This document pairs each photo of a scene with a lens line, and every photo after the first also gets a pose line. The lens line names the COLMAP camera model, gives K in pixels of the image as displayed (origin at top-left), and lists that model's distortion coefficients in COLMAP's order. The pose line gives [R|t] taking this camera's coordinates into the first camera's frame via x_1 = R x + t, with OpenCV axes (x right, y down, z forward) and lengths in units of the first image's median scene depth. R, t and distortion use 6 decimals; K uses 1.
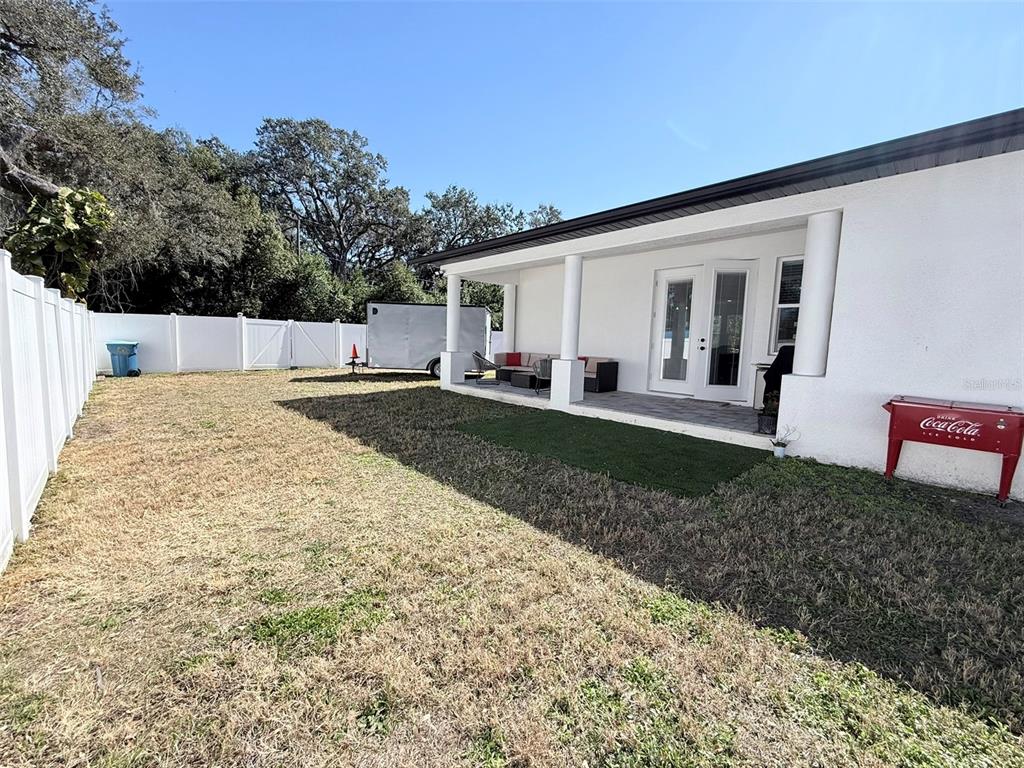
lens RADIAL K [[408.5, 0, 509.7], [0, 408.5, 382.2], [0, 0, 1]] dist [-0.001546, 0.000744]
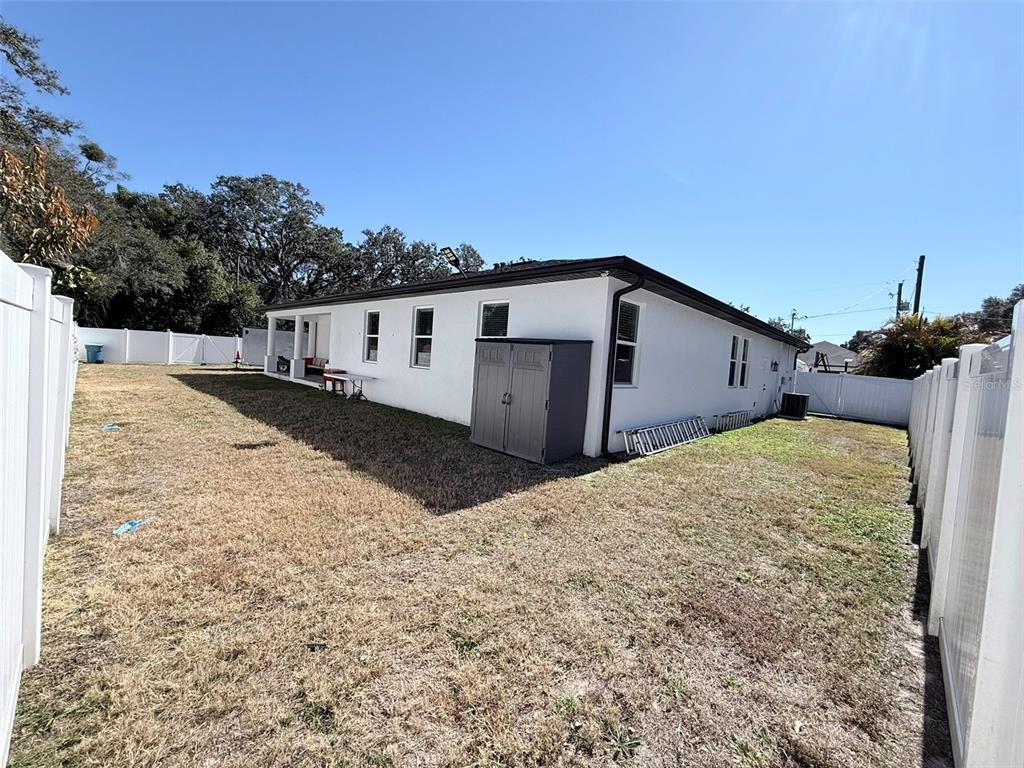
lens RADIAL K [[408.5, 0, 514.2], [0, 408.5, 382.2], [0, 0, 1]] dist [-0.001546, 0.000744]
pose [[0.997975, 0.034340, 0.053544, 0.474017], [-0.032154, 0.998635, -0.041159, 0.049360], [-0.054884, 0.039354, 0.997717, -0.521975]]
